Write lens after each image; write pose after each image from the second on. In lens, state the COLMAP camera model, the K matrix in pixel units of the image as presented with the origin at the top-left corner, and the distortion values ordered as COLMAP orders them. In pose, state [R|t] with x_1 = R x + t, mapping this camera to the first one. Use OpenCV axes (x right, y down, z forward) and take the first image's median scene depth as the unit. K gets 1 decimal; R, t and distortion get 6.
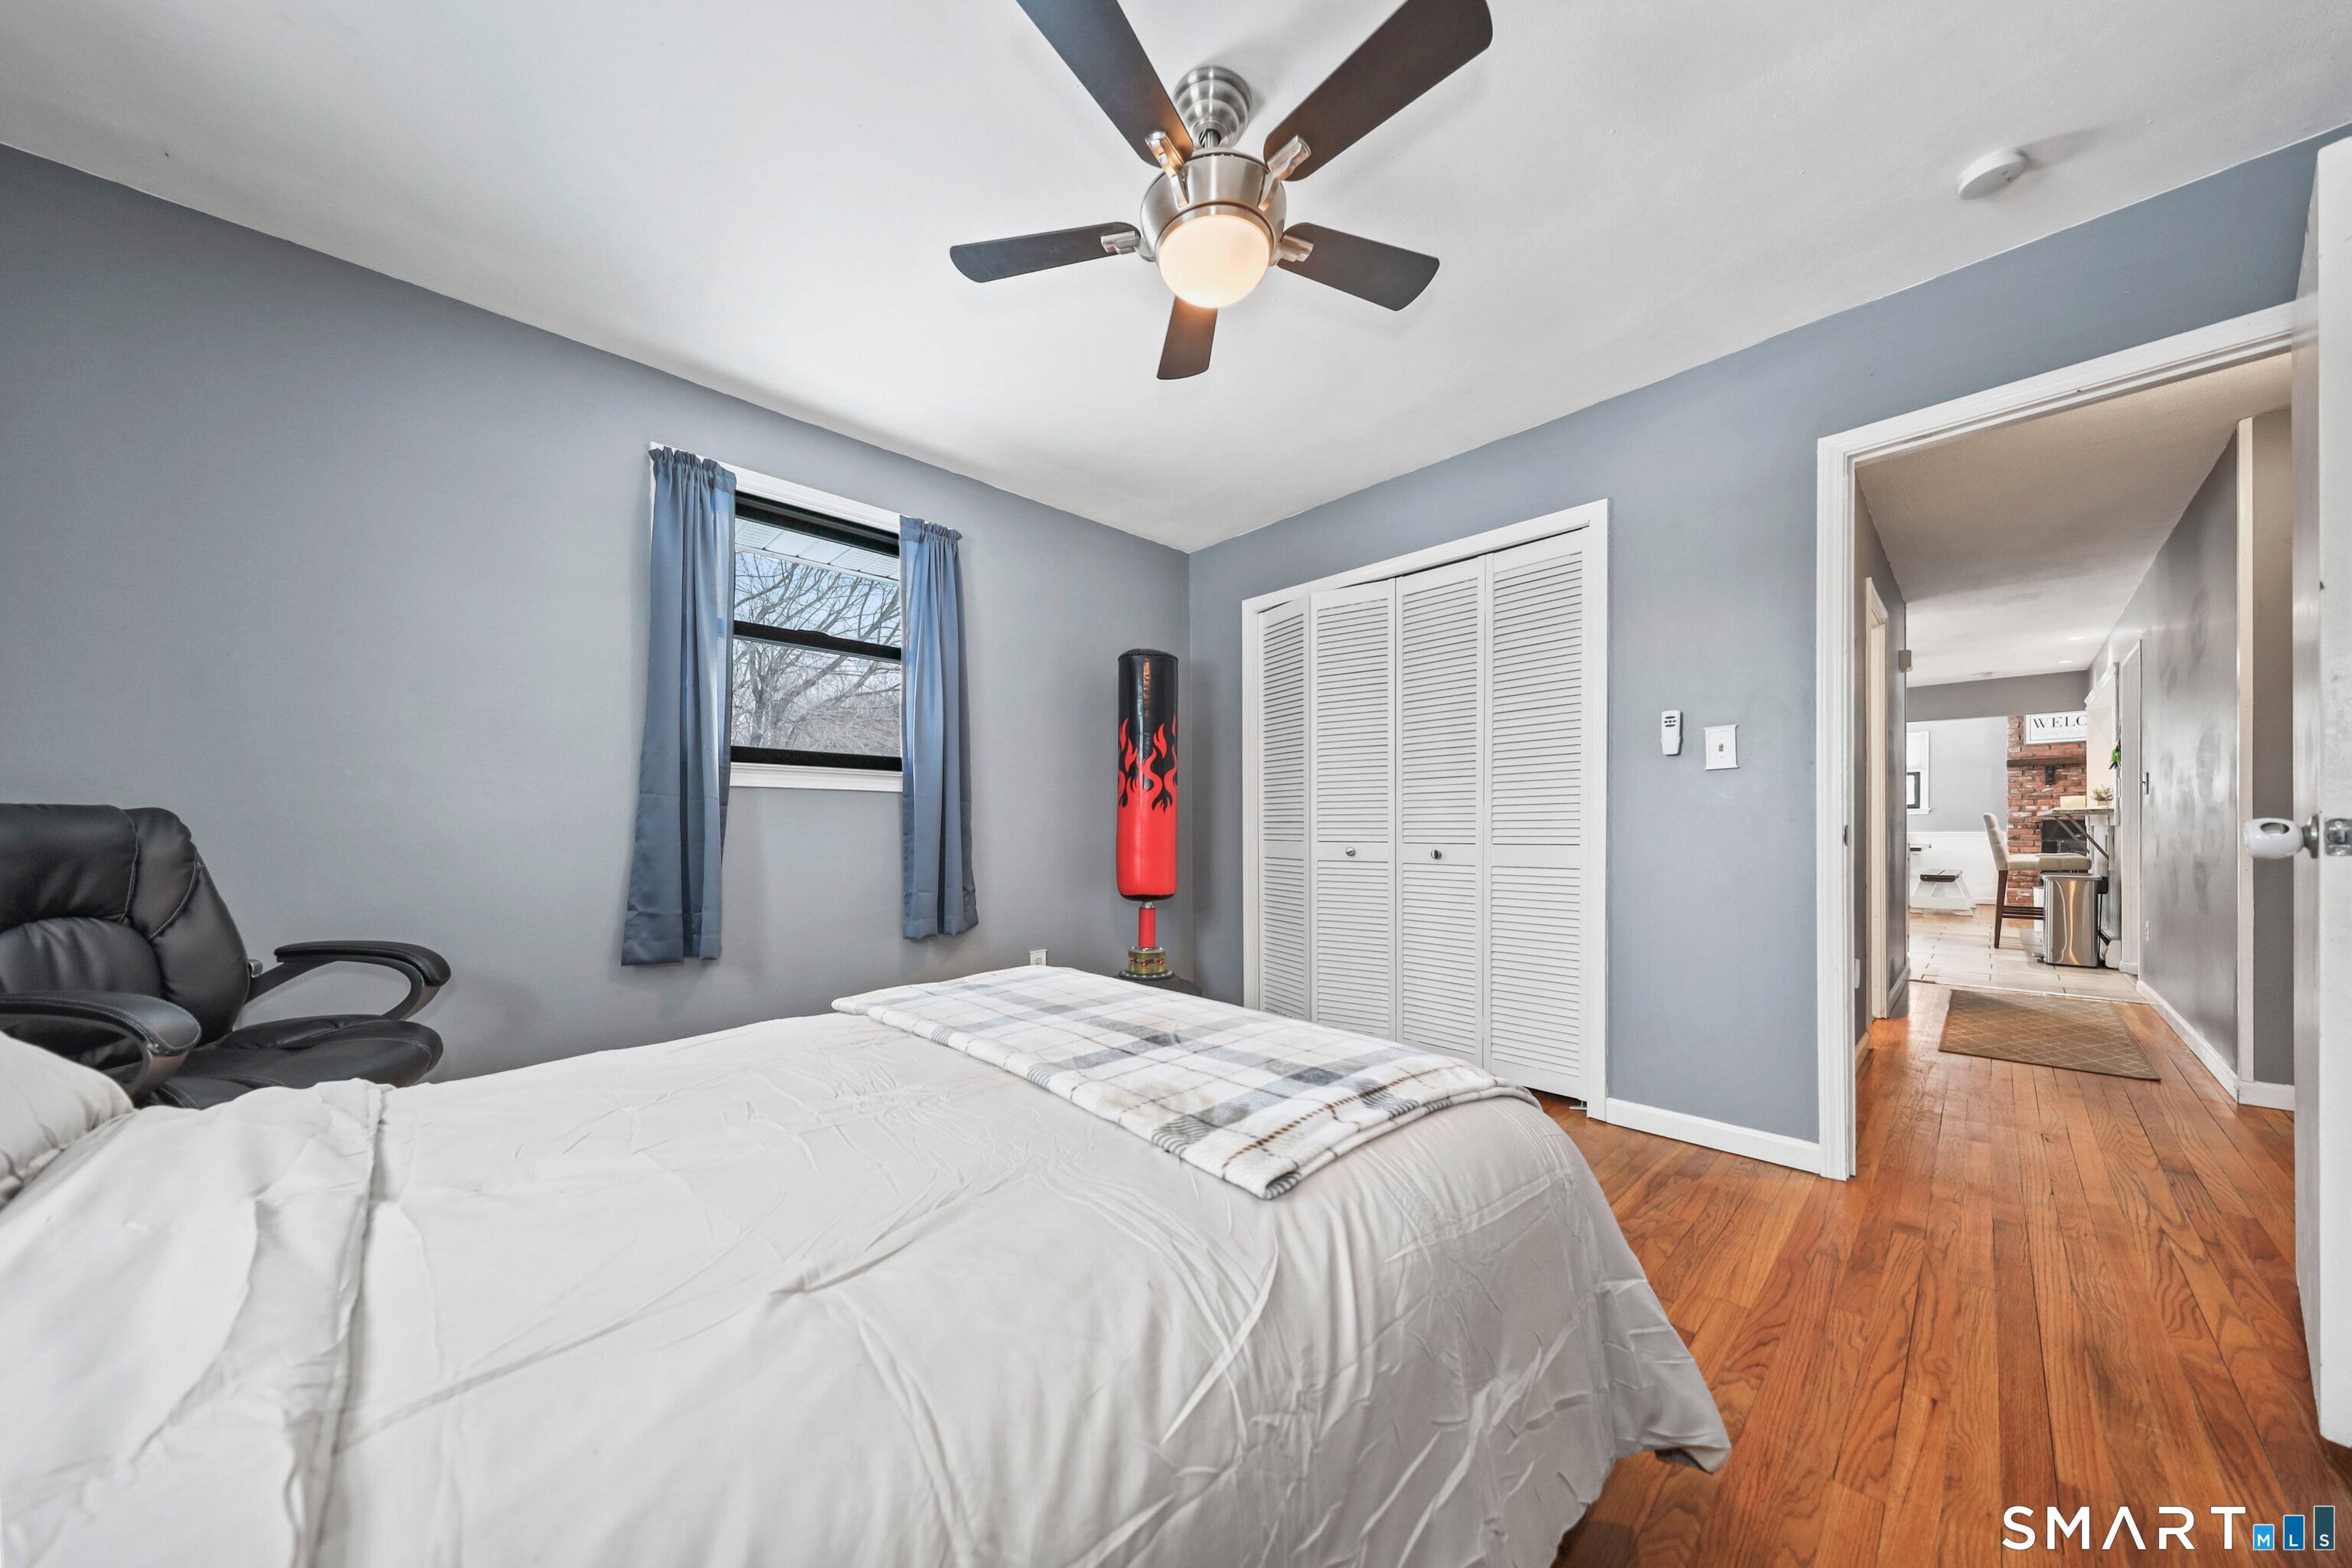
lens RADIAL K [[764.2, 0, 1178.0], [0, 764.2, 831.9], [0, 0, 1]] dist [-0.015076, -0.000014]
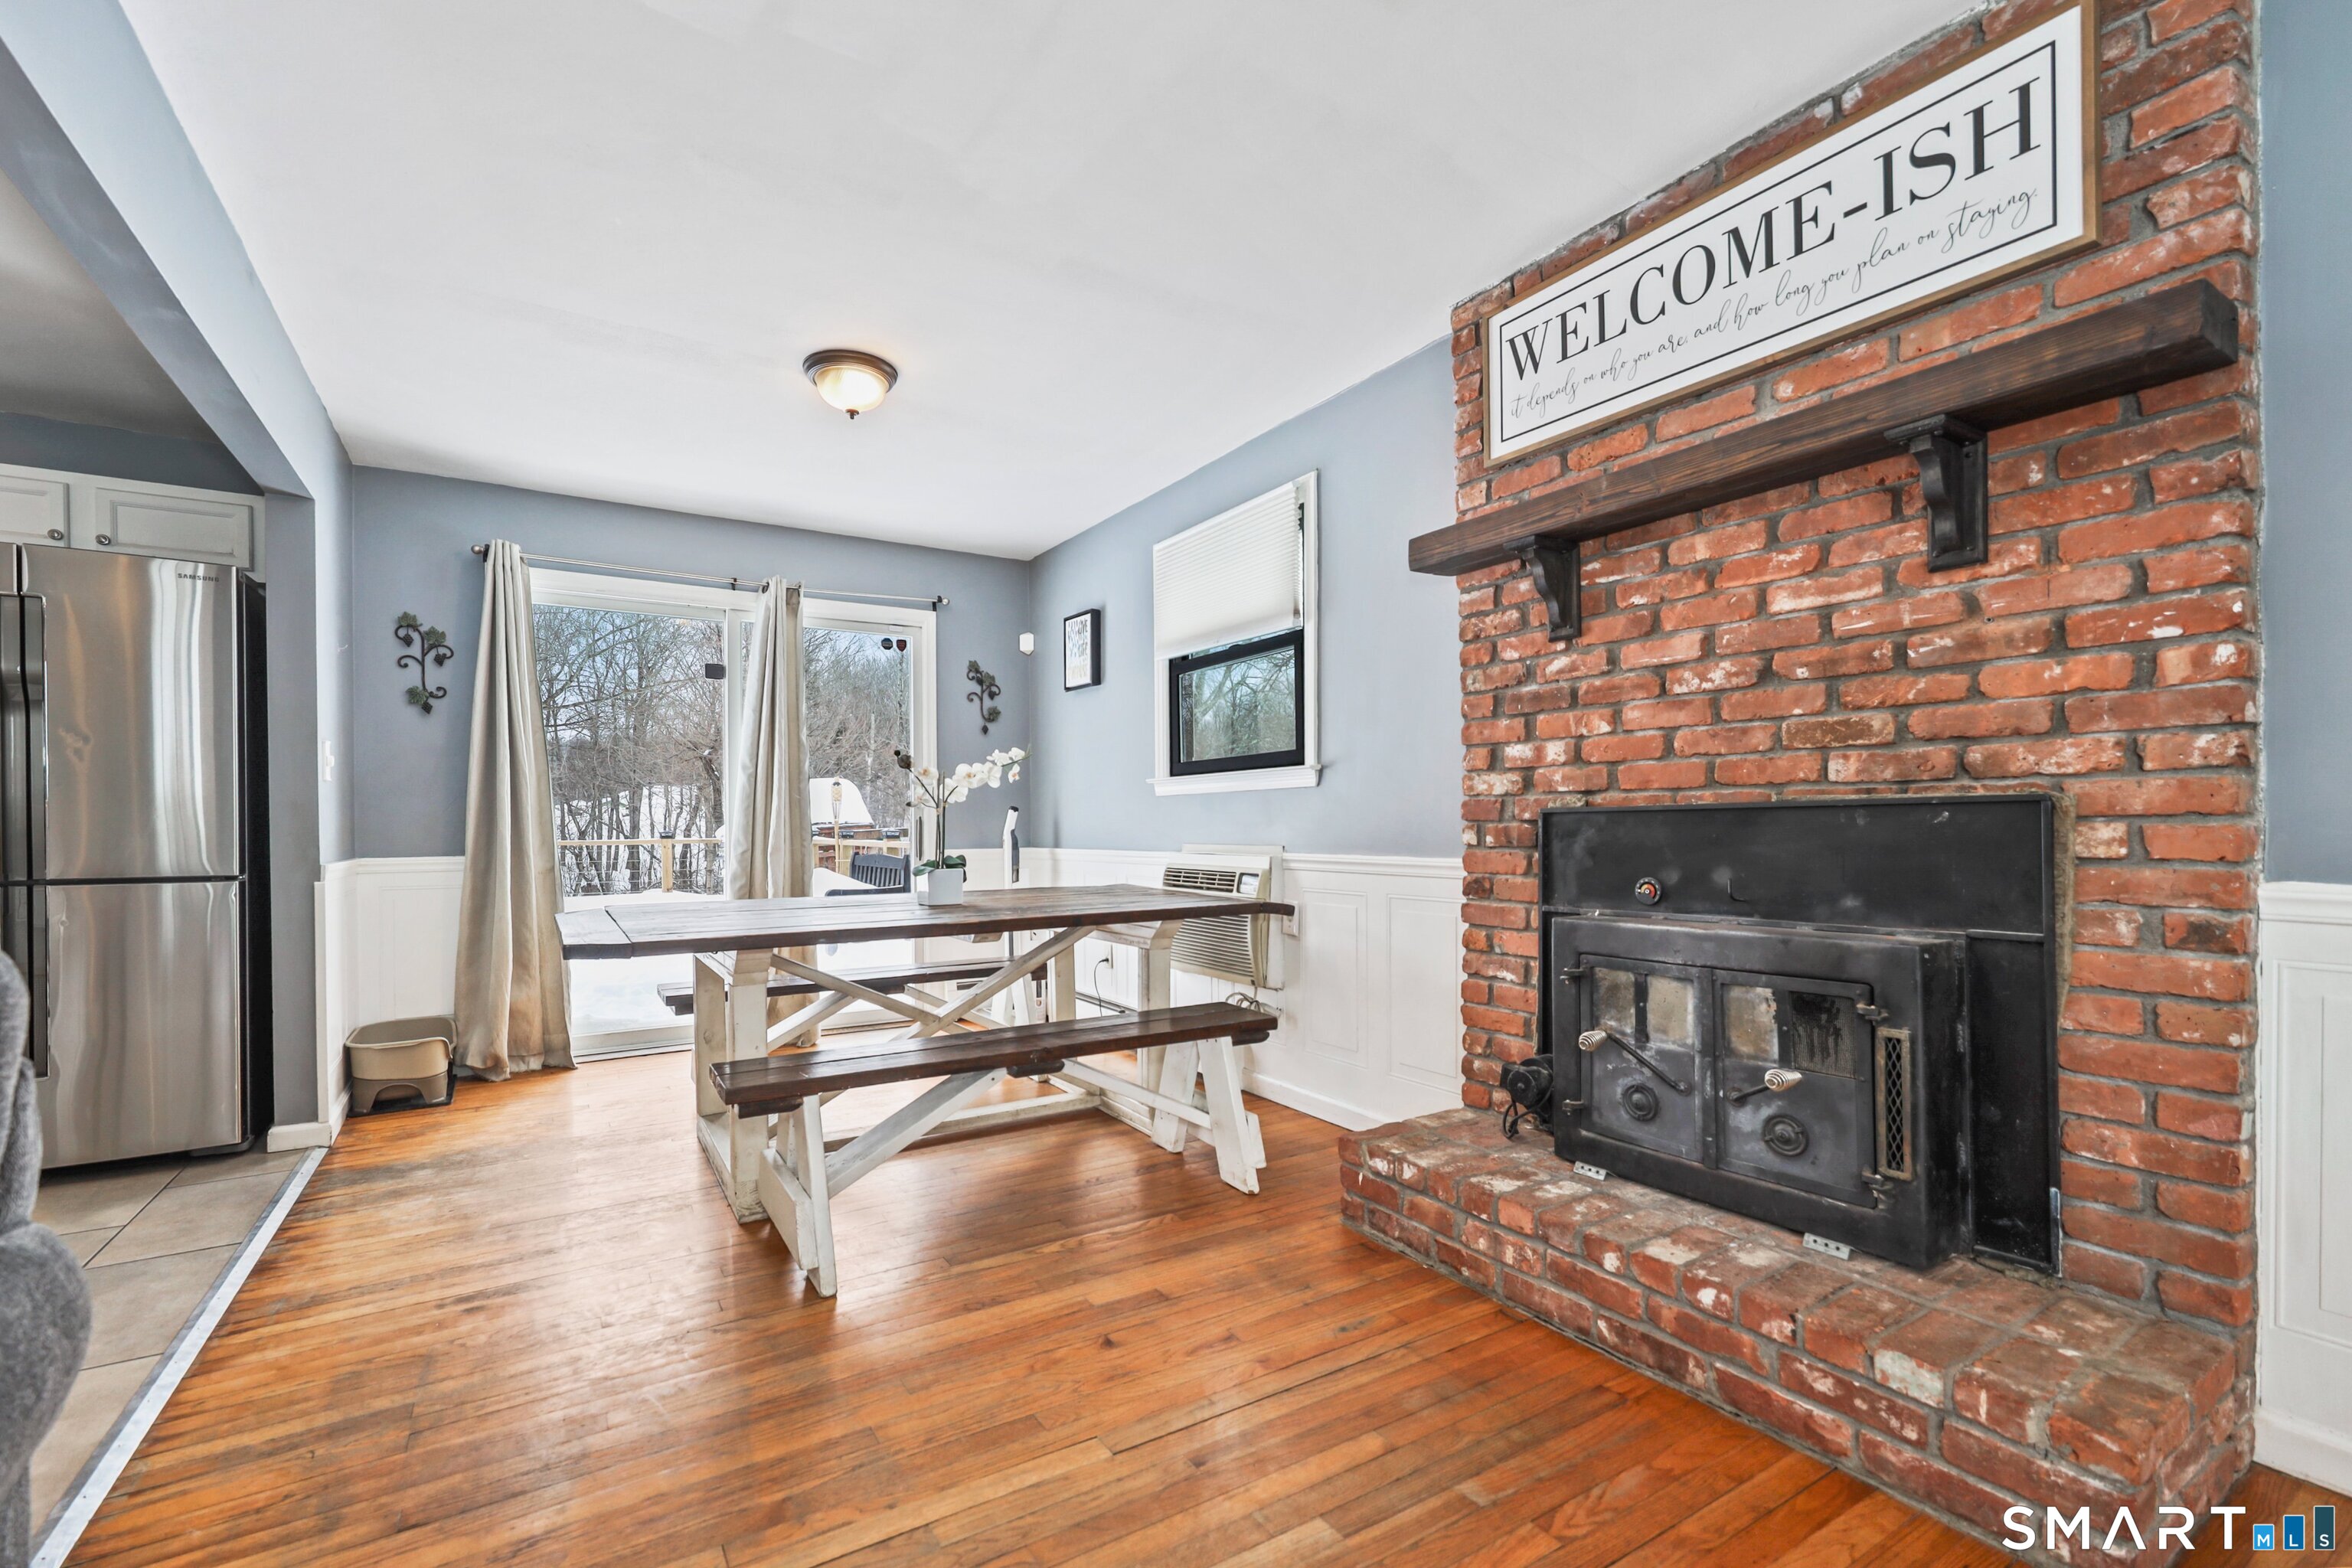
lens RADIAL K [[996.7, 0, 1161.6], [0, 996.7, 827.2], [0, 0, 1]] dist [0.000255, 0.000267]
pose [[0.981279, -0.003725, -0.192554, 1.085813], [0.004604, 0.999981, 0.004118, -0.011748], [0.192535, -0.004927, 0.981278, 0.688265]]
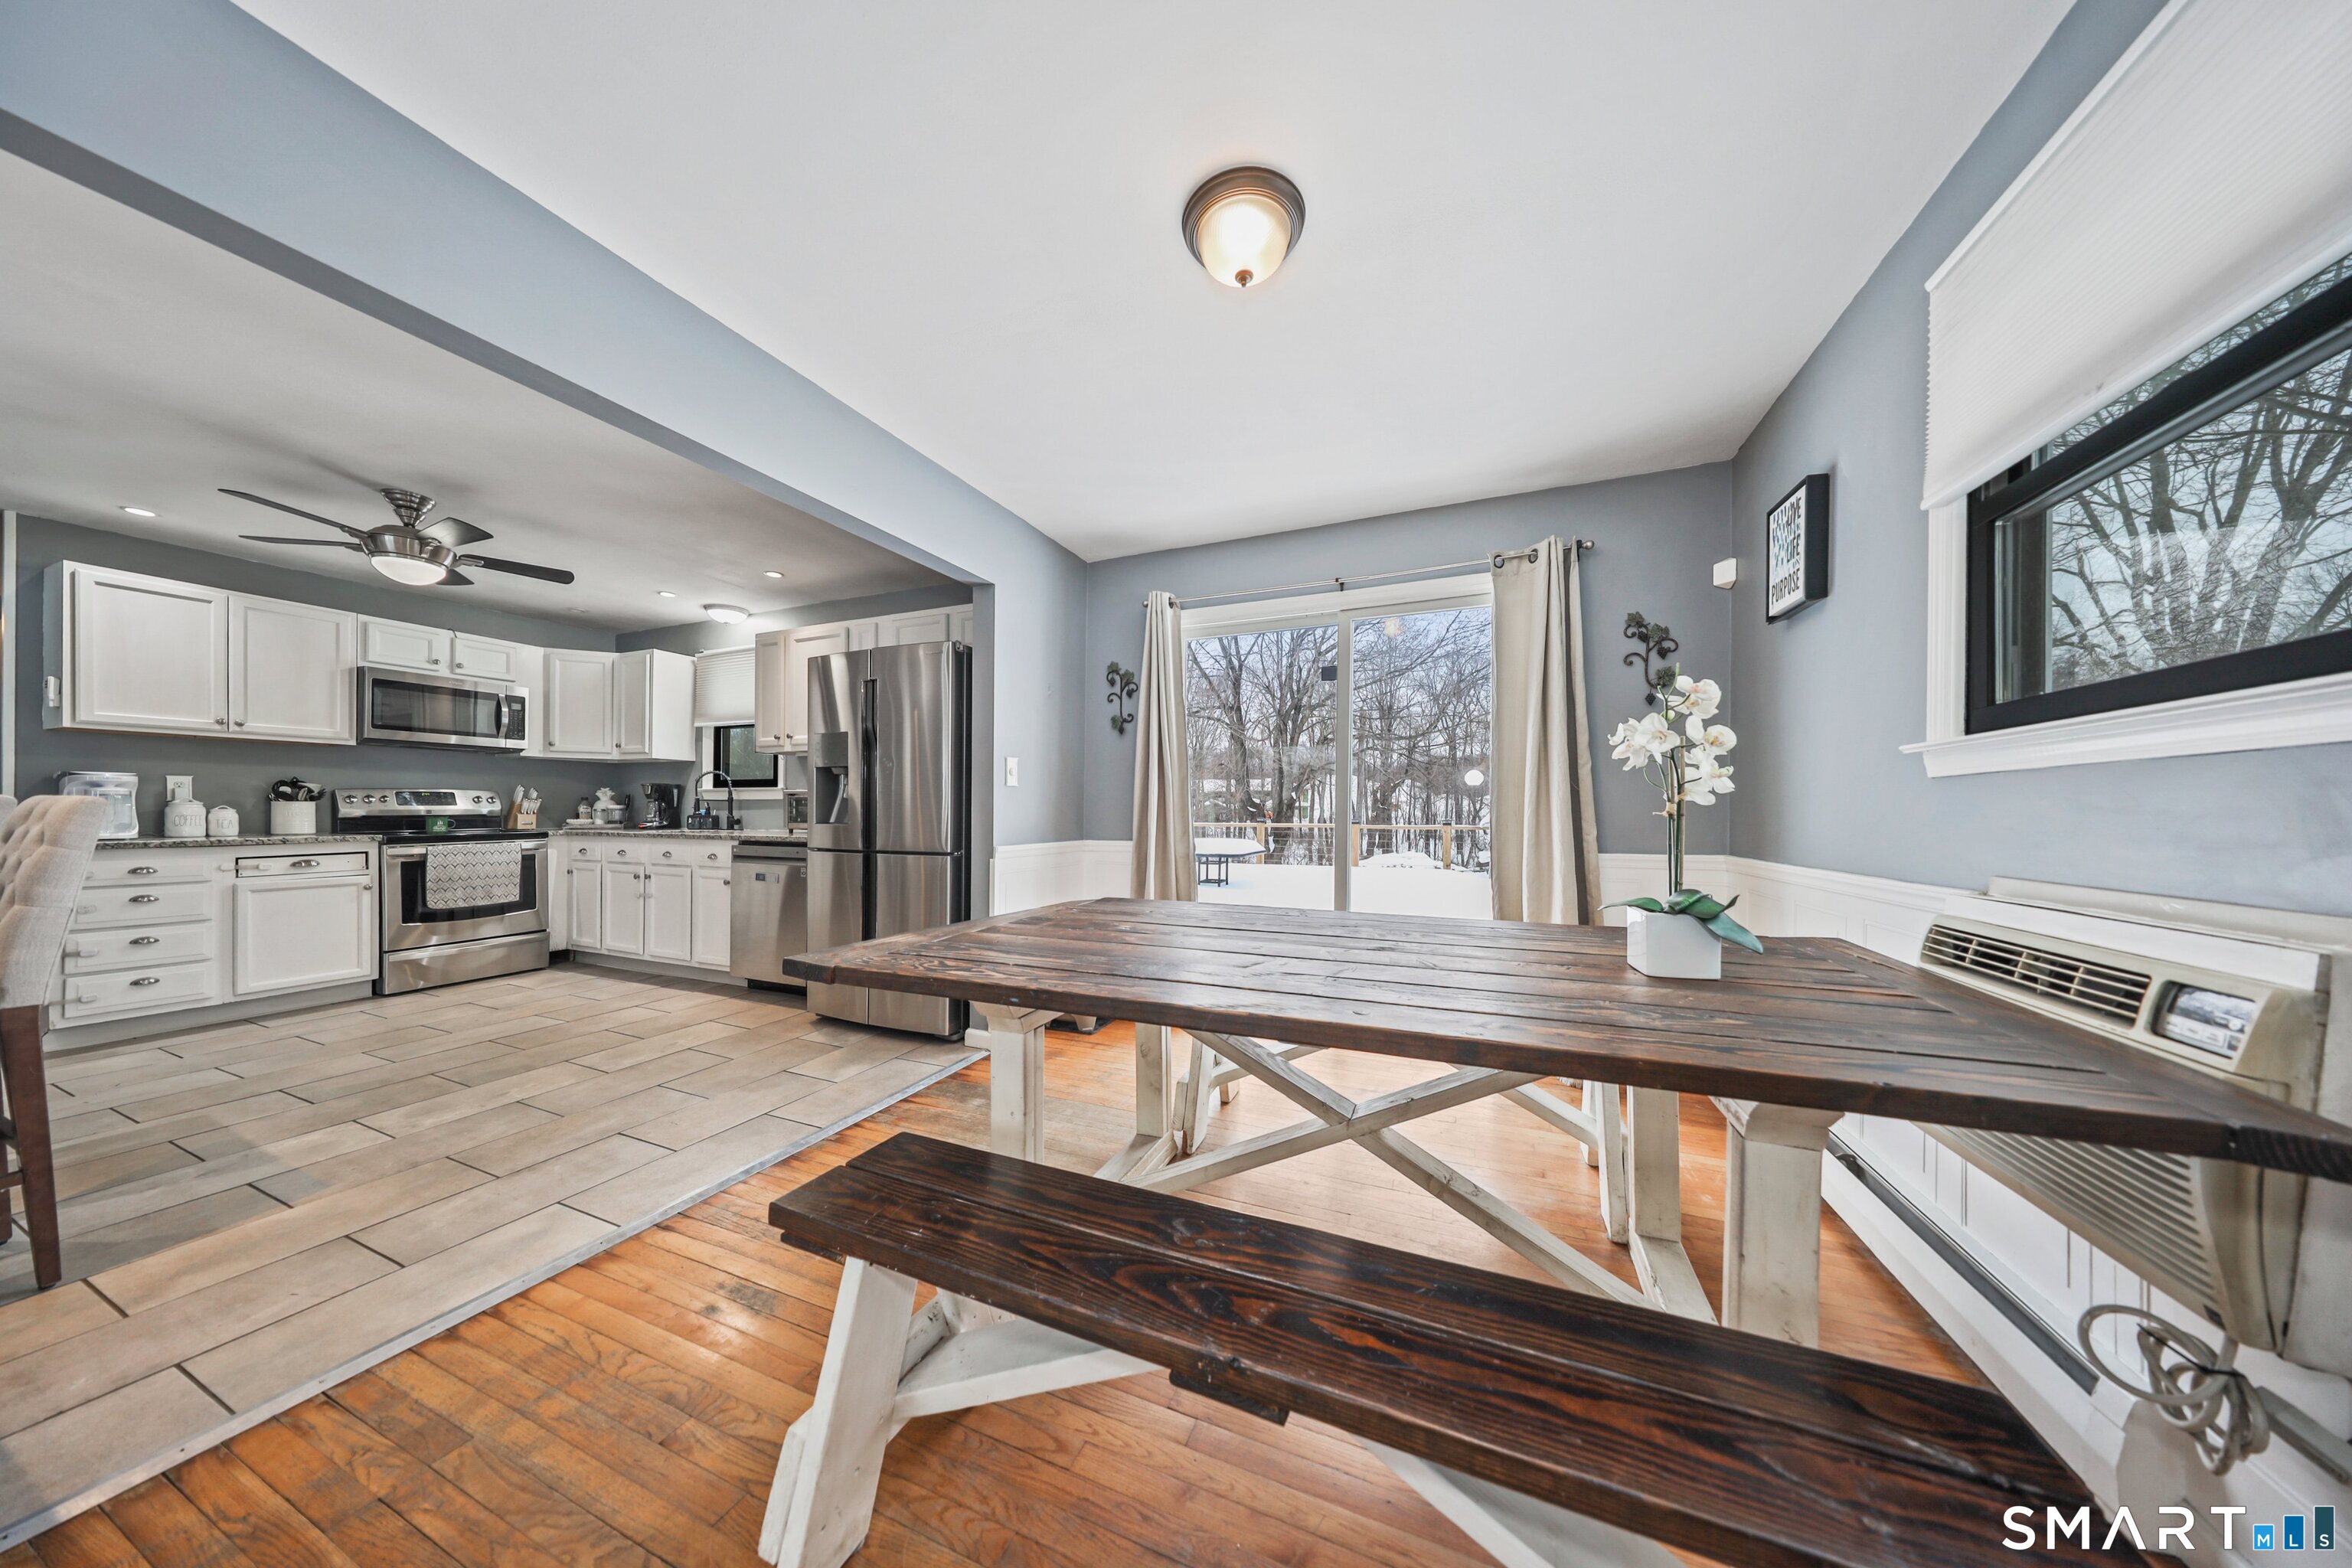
lens RADIAL K [[697.7, 0, 1171.5], [0, 697.7, 814.4], [0, 0, 1]] dist [-0.000078, 0.000009]
pose [[0.401381, 0.001054, -0.915911, 1.073500], [-0.002181, 0.999998, 0.000195, -0.014439], [0.915909, 0.001919, 0.401382, 0.915476]]
